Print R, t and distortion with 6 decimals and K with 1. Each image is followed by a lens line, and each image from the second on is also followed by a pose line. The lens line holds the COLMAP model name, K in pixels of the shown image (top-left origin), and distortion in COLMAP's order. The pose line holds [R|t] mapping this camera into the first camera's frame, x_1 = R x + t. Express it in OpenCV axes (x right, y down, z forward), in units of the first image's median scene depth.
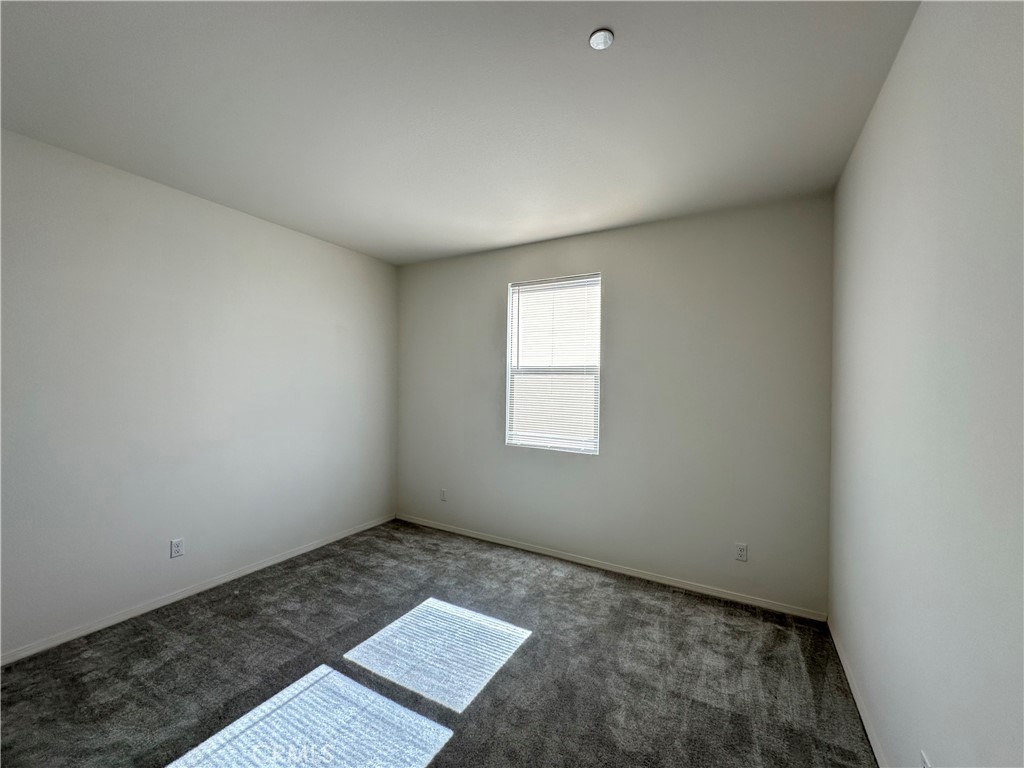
lens RADIAL K [[409.9, 0, 512.5], [0, 409.9, 382.0], [0, 0, 1]] dist [-0.002303, 0.000934]
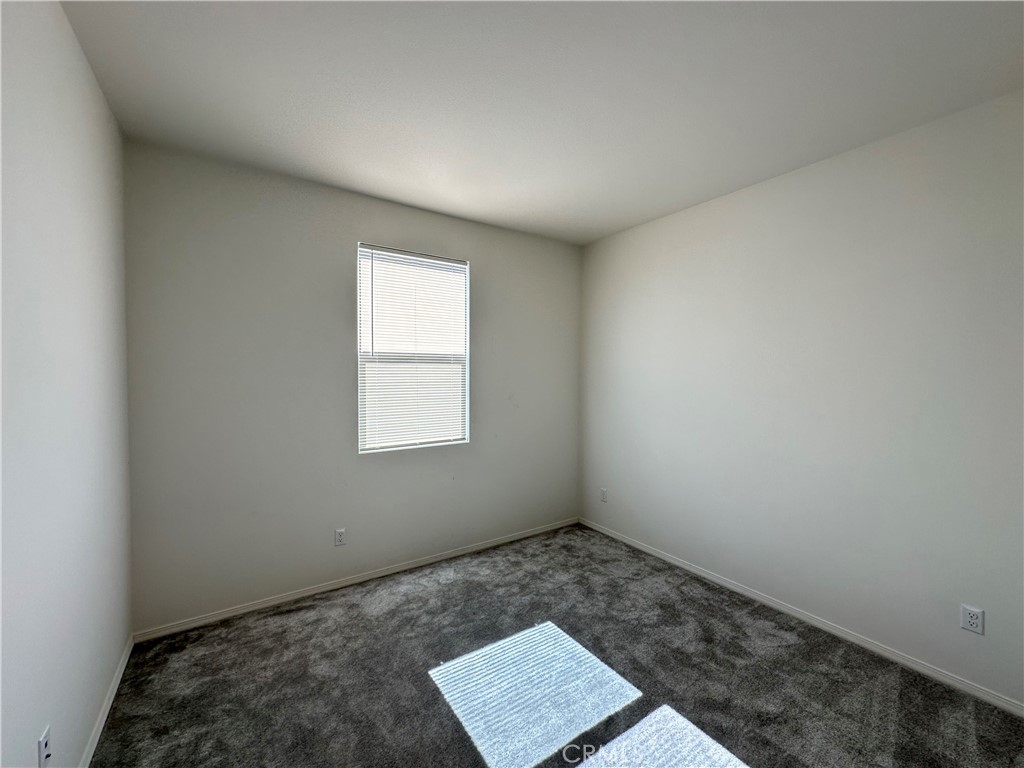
lens RADIAL K [[409.9, 0, 512.5], [0, 409.9, 382.0], [0, 0, 1]] dist [-0.002303, 0.000934]
pose [[0.471483, -0.028604, 0.881411, -0.602309], [0.003042, 0.999521, 0.030810, -0.004661], [-0.881870, -0.011845, 0.471344, 0.422010]]
